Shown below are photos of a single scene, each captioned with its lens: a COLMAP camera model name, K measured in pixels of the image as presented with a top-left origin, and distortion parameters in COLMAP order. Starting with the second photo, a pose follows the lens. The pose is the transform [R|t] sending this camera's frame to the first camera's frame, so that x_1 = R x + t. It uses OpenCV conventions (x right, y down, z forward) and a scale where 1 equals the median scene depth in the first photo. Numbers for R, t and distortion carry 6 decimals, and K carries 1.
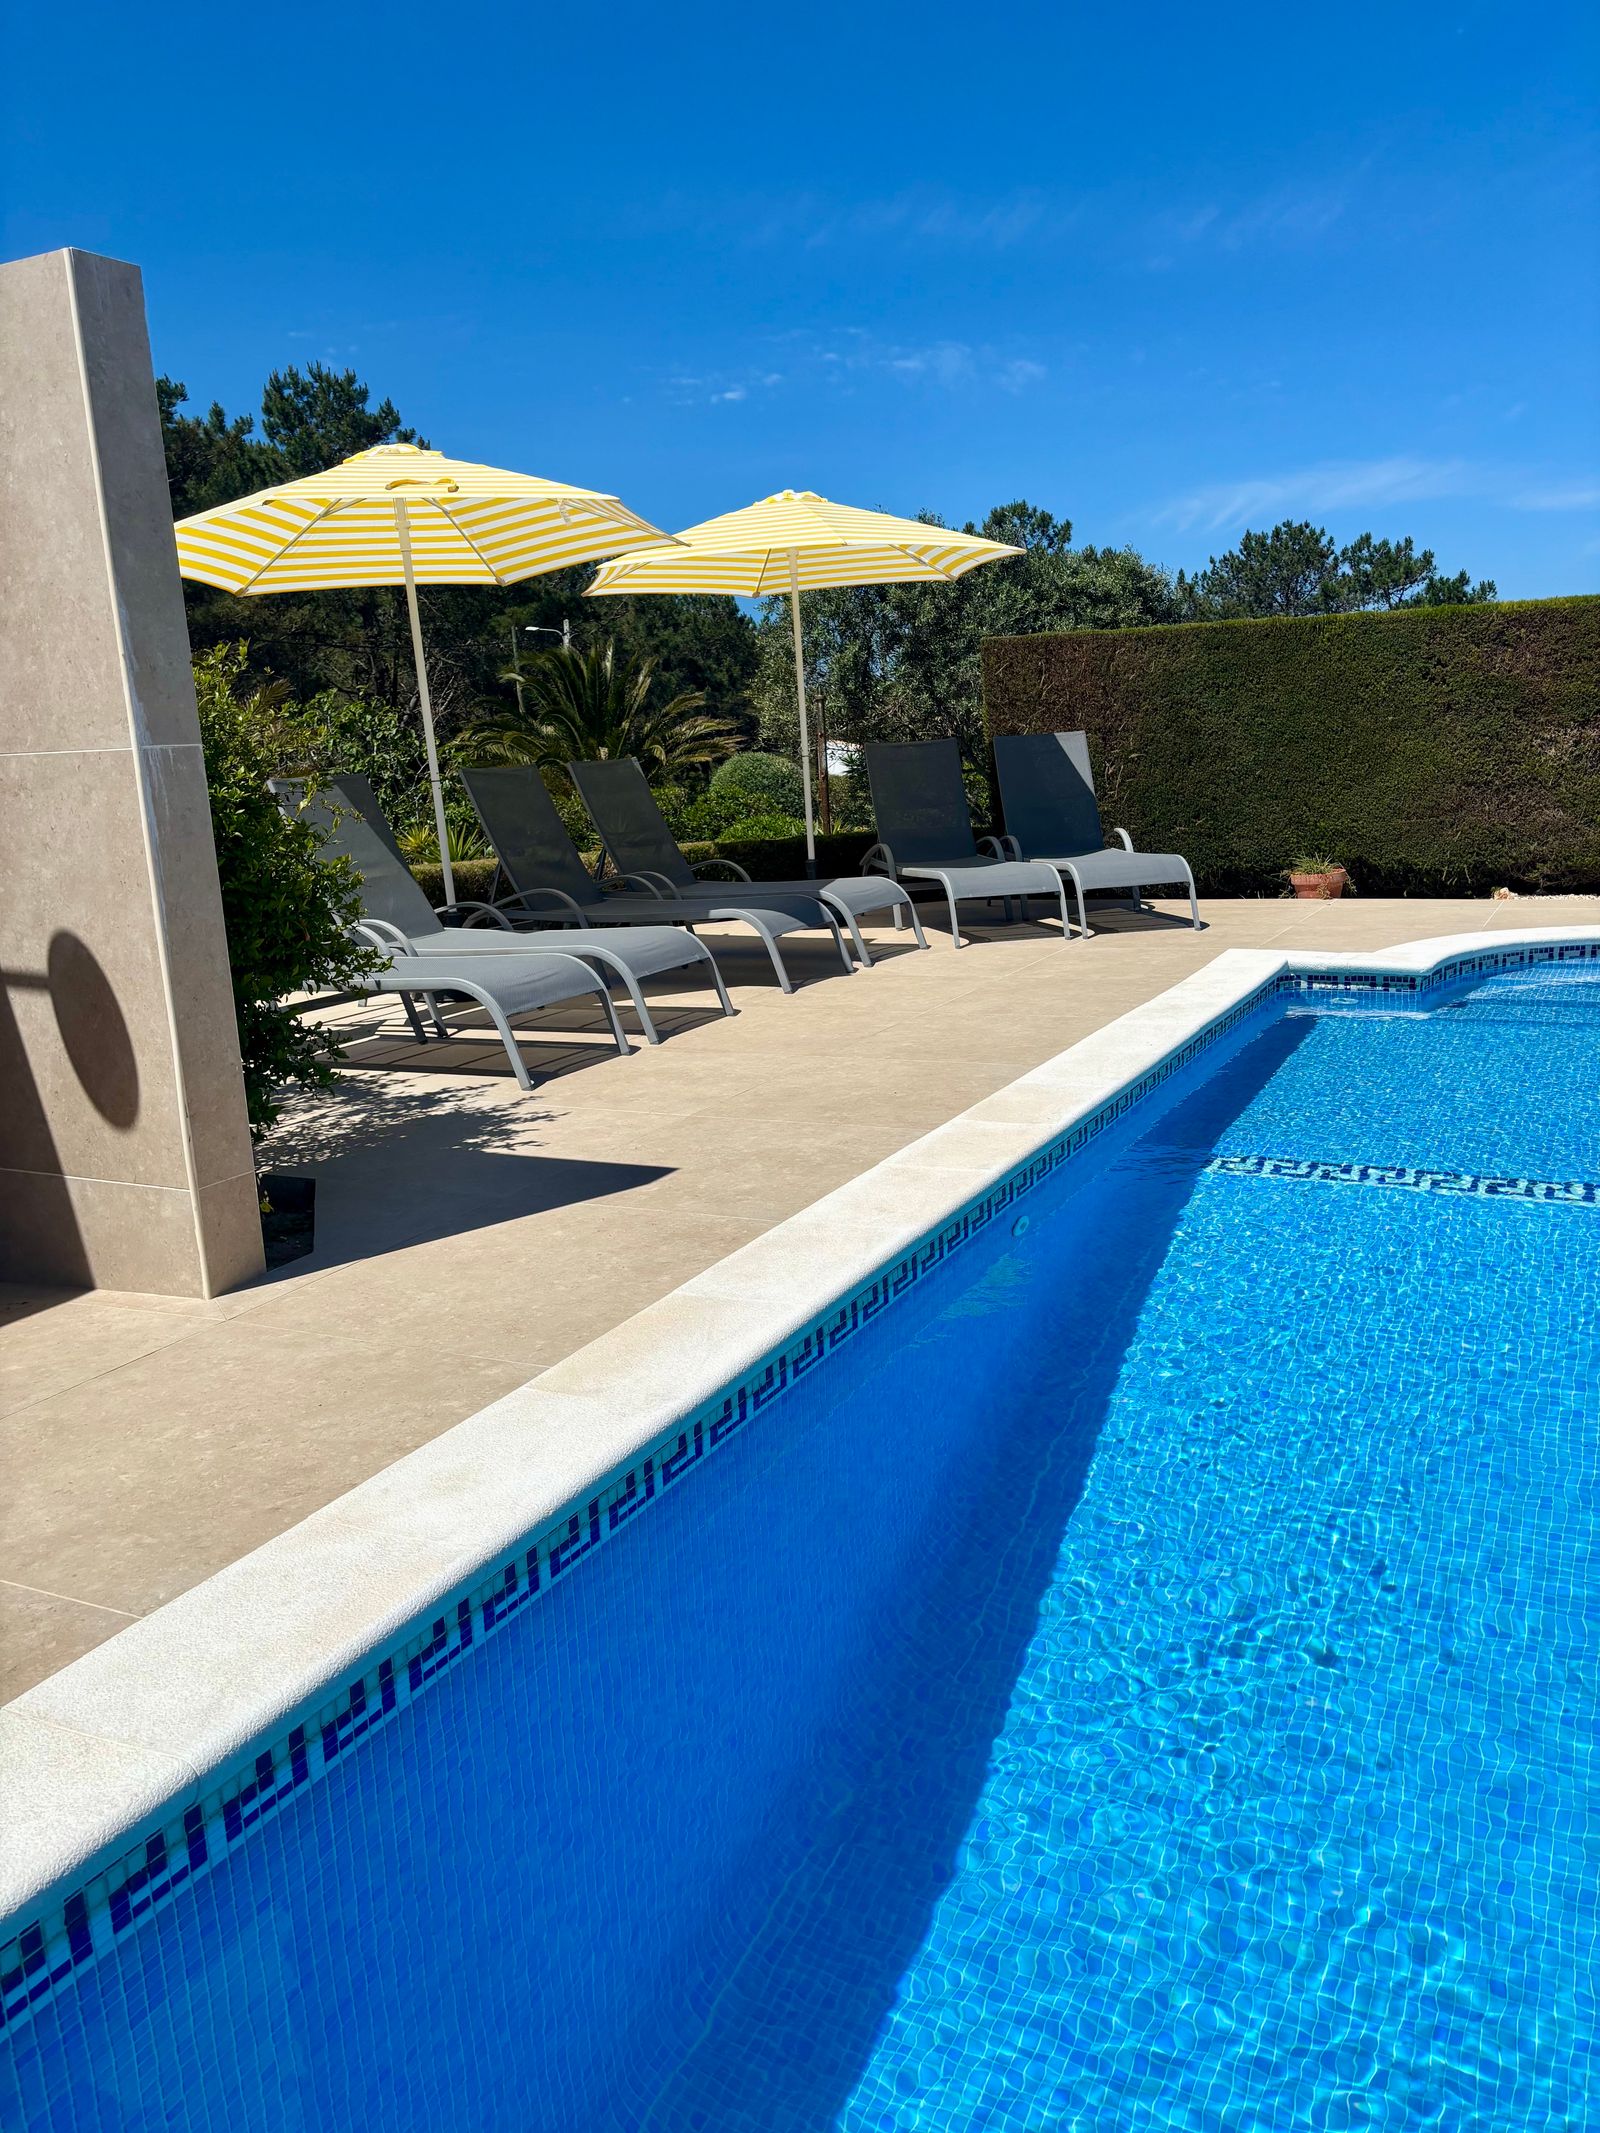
lens RADIAL K [[1662.2, 0, 797.3], [0, 1662.2, 1080.0], [0, 0, 1]] dist [0.046558, -0.034524]
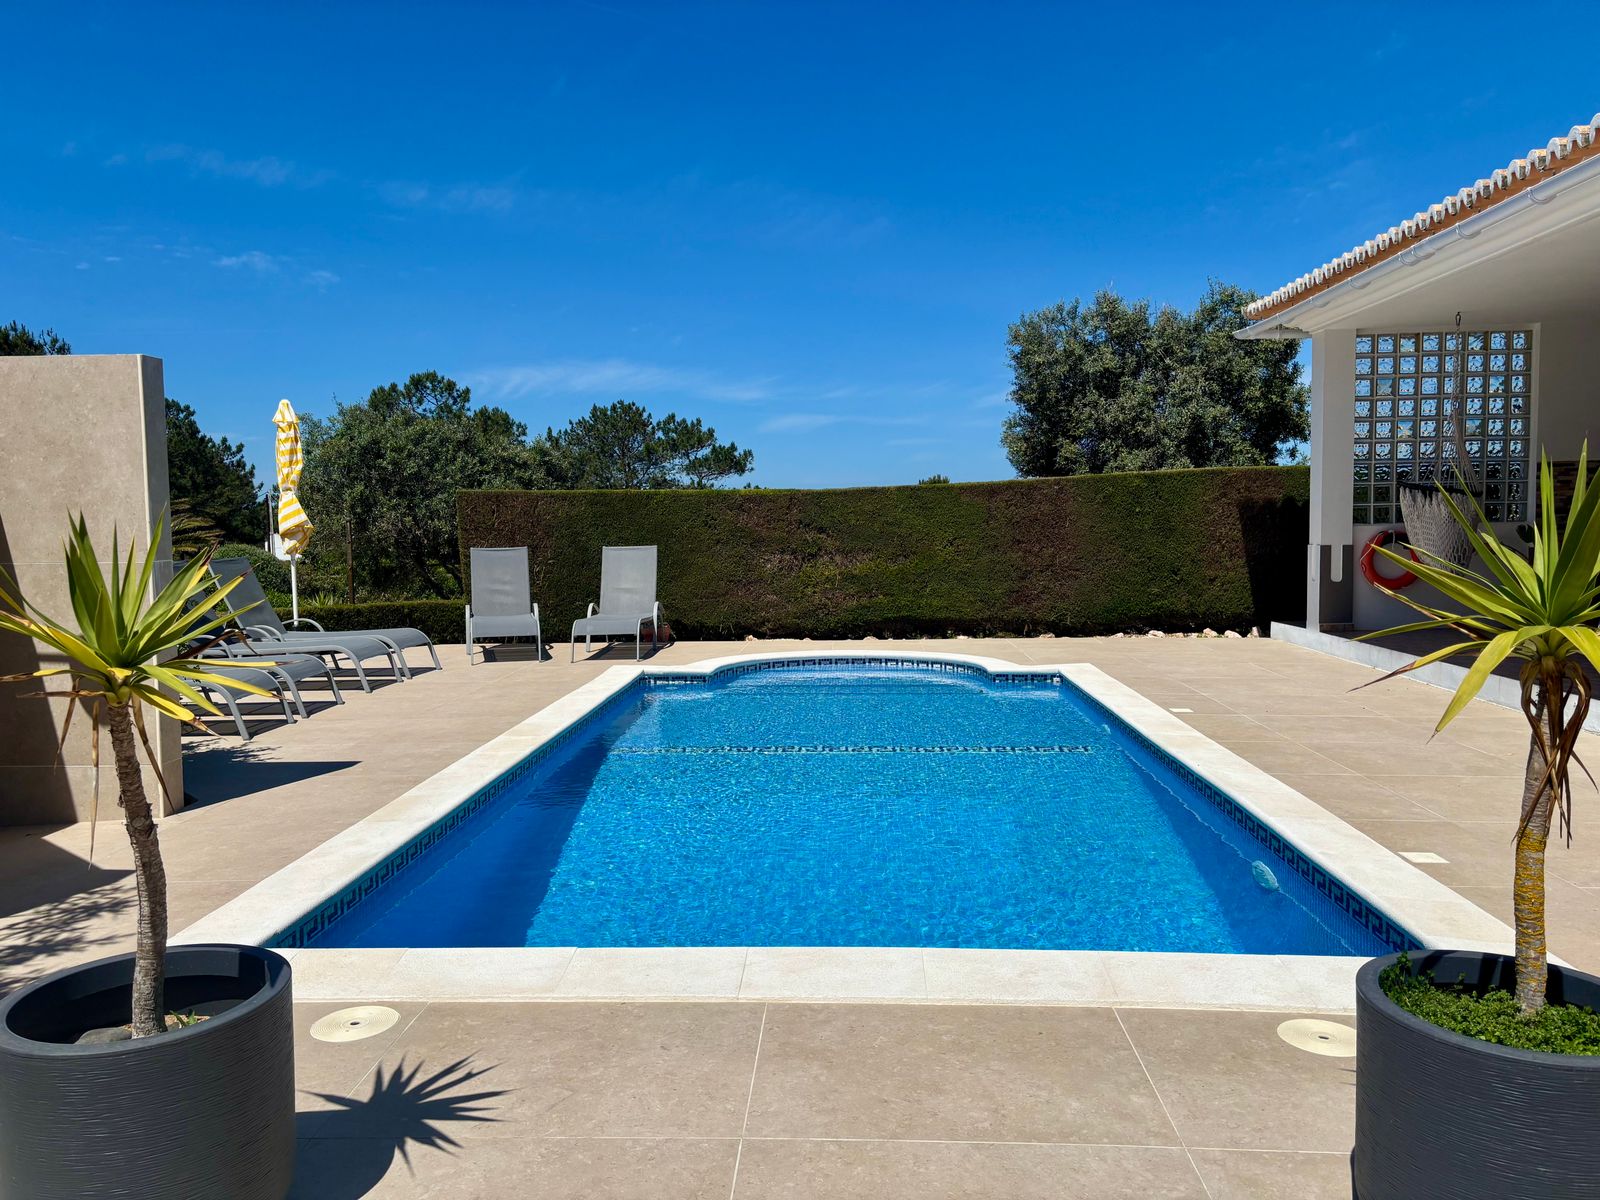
lens RADIAL K [[1246.9, 0, 827.5], [0, 1246.9, 631.4], [0, 0, 1]] dist [0.046558, -0.034524]
pose [[0.904503, -0.003212, 0.426455, -0.097242], [0.058104, 0.991575, -0.115770, 0.047366], [-0.422490, 0.129493, 0.897069, -0.293355]]
